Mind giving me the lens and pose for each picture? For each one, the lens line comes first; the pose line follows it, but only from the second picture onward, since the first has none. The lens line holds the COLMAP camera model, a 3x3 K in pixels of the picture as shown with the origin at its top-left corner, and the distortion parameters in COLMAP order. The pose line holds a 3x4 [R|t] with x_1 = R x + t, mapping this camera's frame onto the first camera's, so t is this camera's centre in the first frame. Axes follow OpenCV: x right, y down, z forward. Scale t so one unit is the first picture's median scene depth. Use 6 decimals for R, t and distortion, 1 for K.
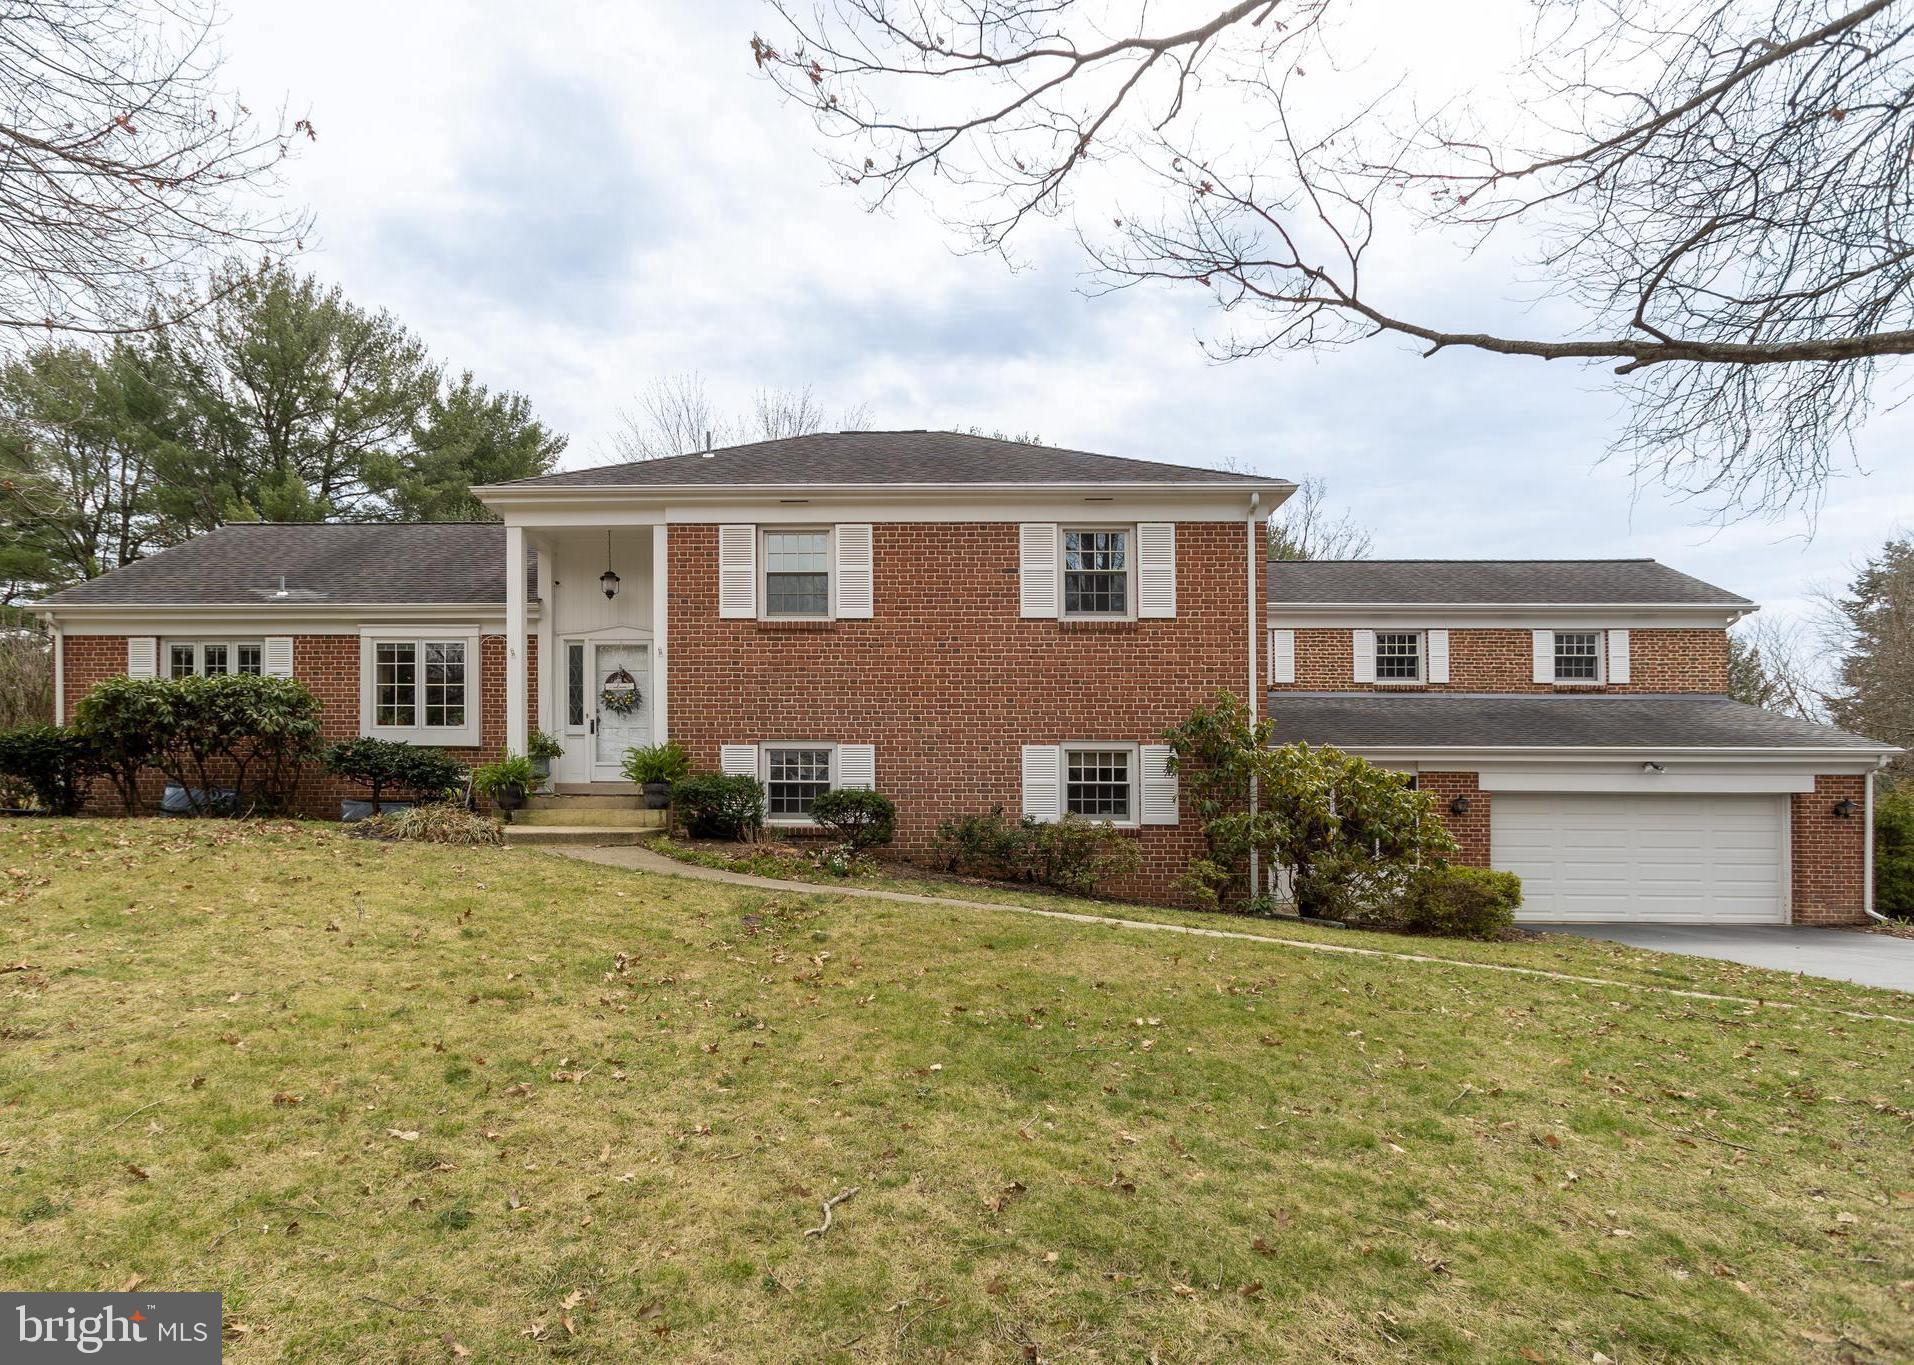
lens RADIAL K [[1023.9, 0, 888.2], [0, 1023.9, 832.9], [0, 0, 1]] dist [-0.021341, 0.015652]
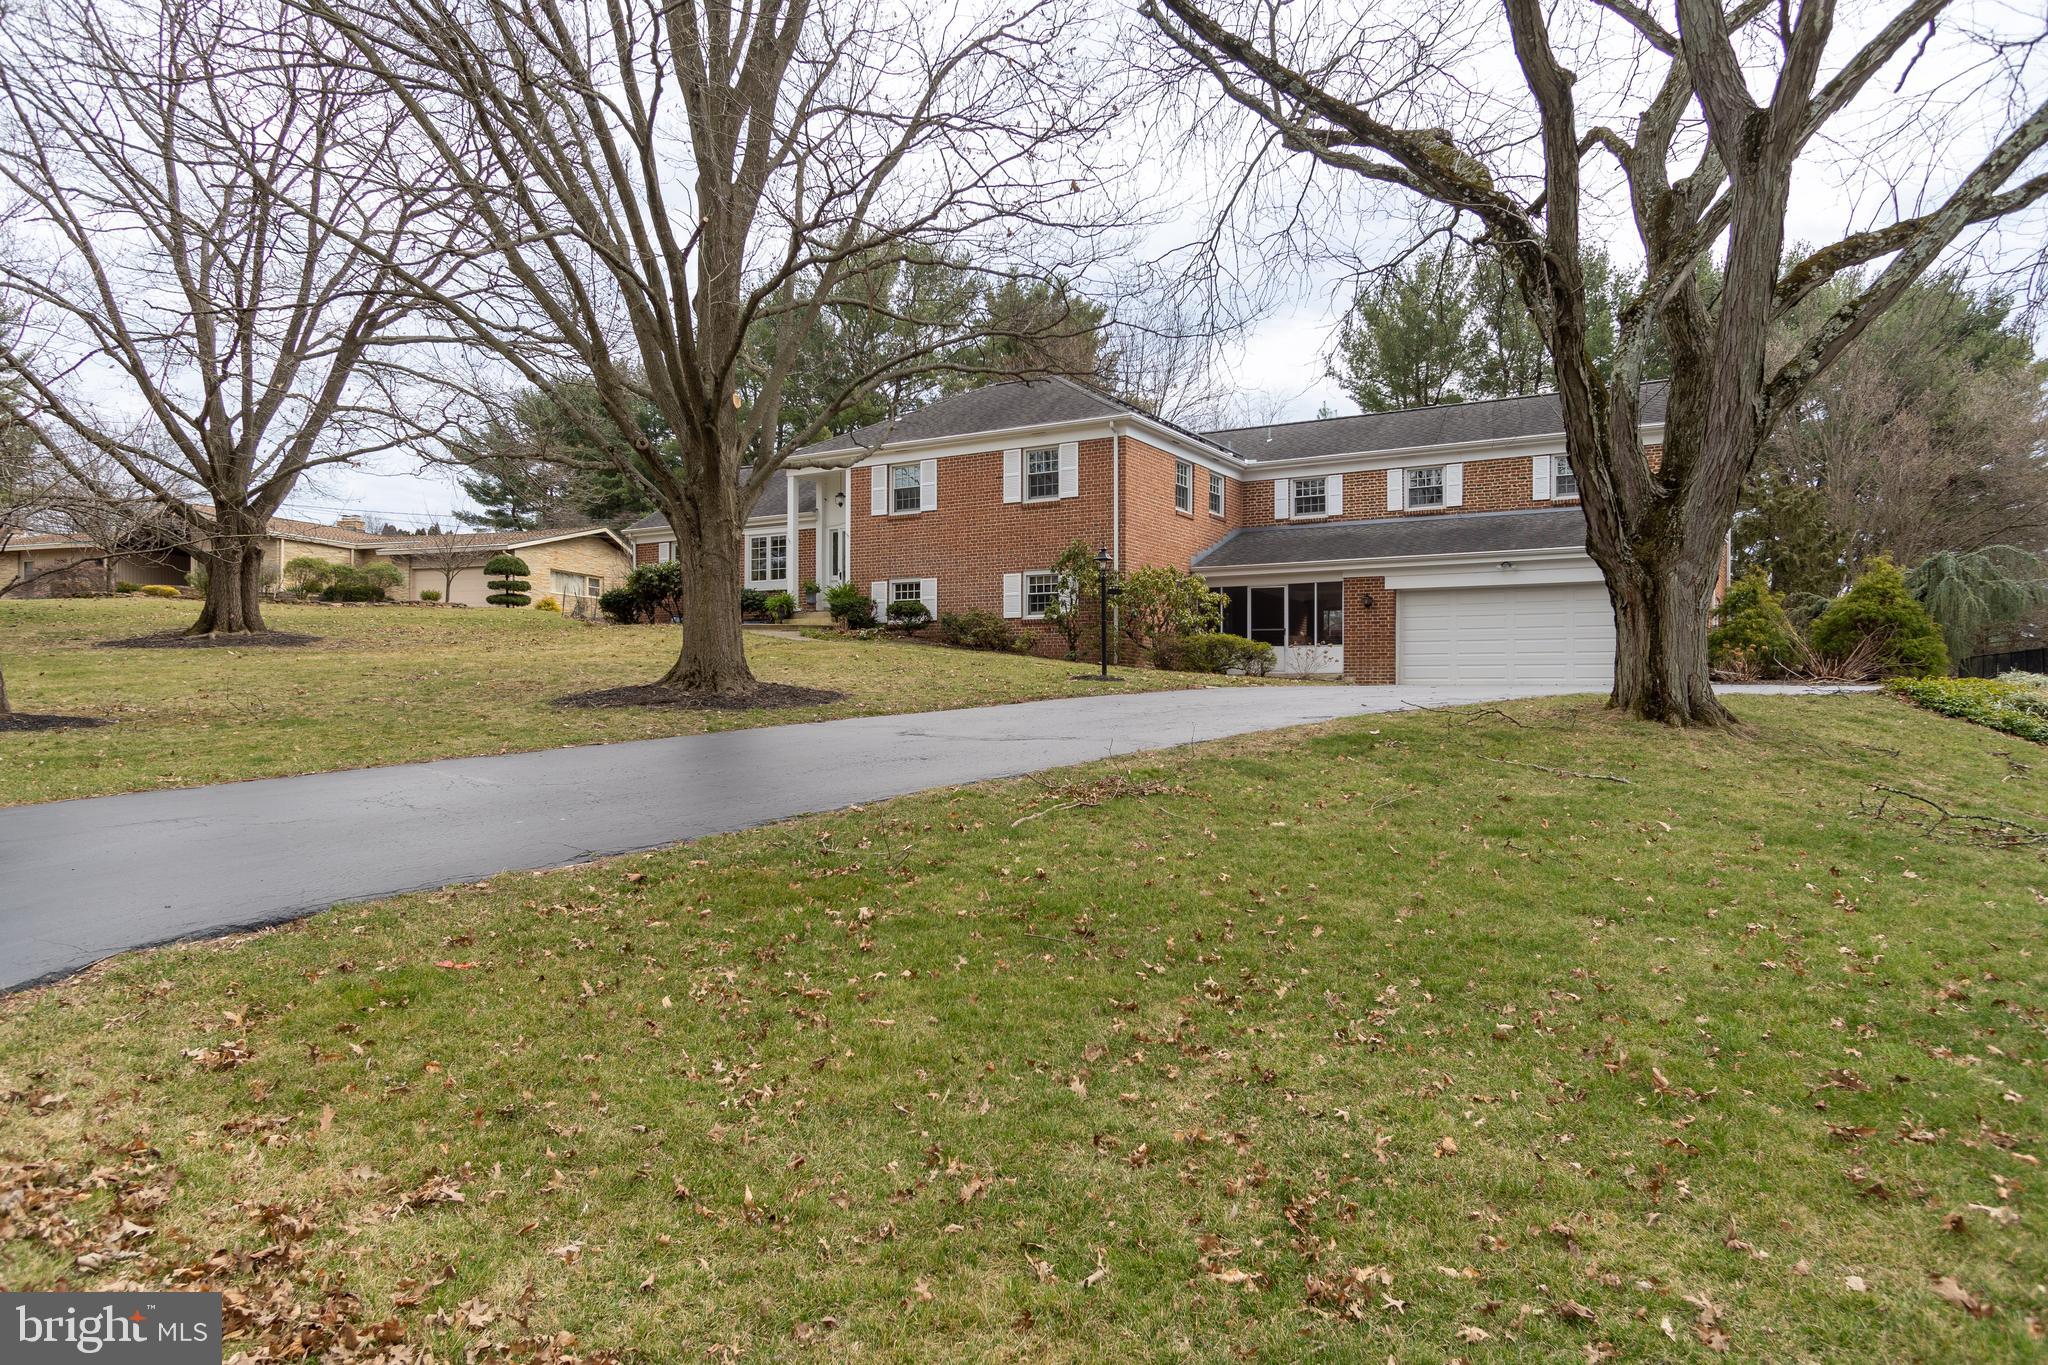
lens RADIAL K [[1307.4, 0, 1017.9], [0, 1307.4, 772.0], [0, 0, 1]] dist [-0.002914, -0.000157]
pose [[0.863715, 0.023370, -0.503438, 1.192048], [-0.000688, 0.998978, 0.045191, 0.143442], [0.503980, -0.038686, 0.862849, -0.899169]]
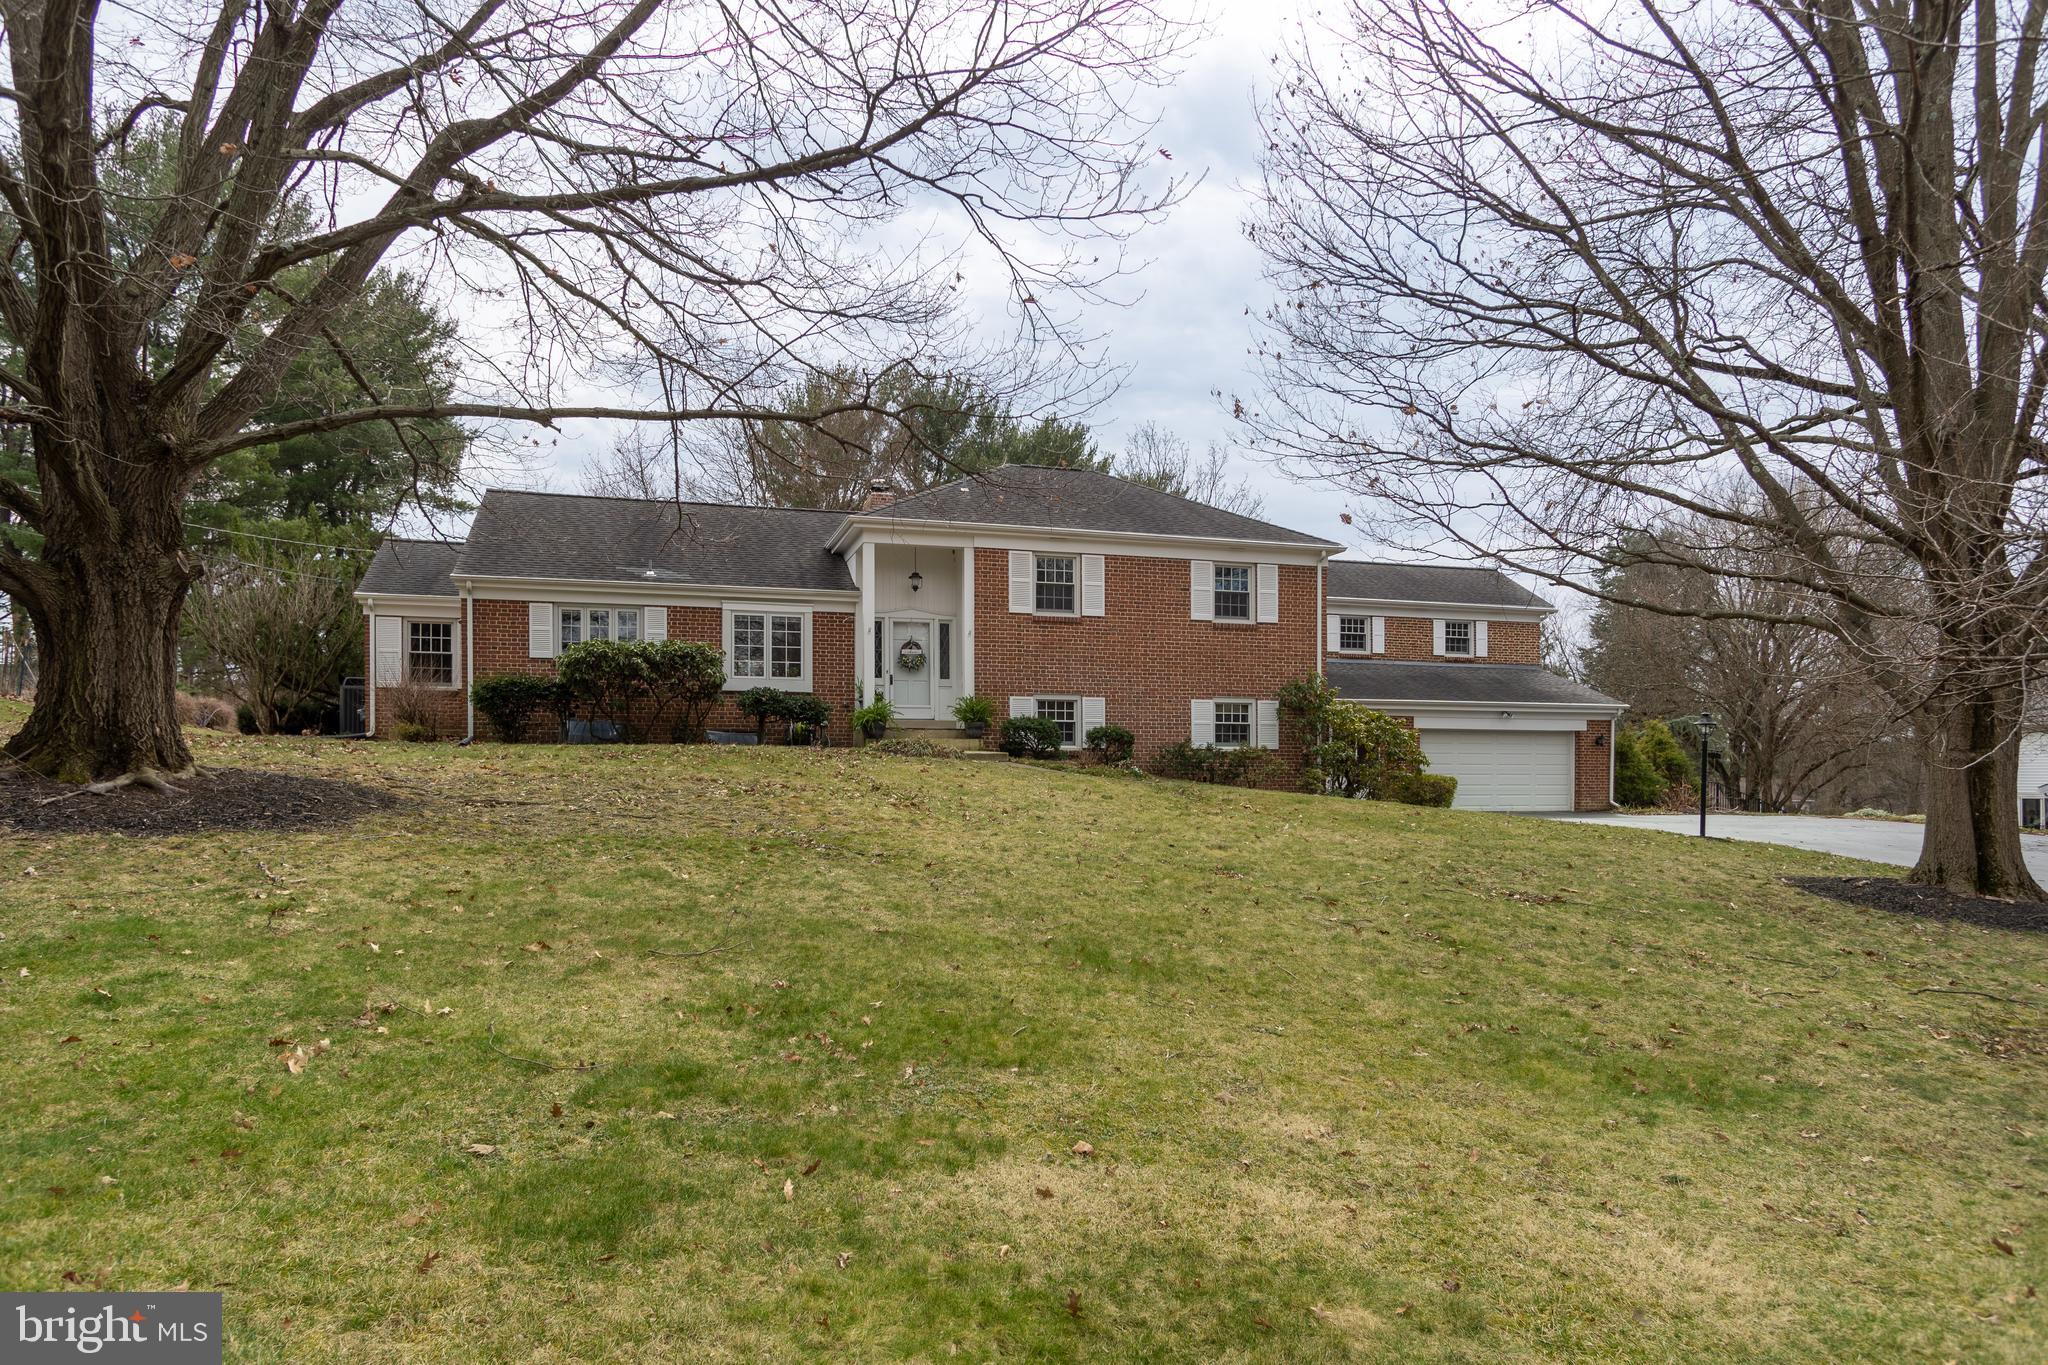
lens RADIAL K [[1182.8, 0, 1019.8], [0, 1182.8, 807.2], [0, 0, 1]] dist [0.002387, -0.052750]
pose [[0.952791, -0.013598, 0.303322, -0.621014], [0.002392, 0.999302, 0.037285, 0.012161], [-0.303617, -0.034799, 0.952158, -0.621188]]
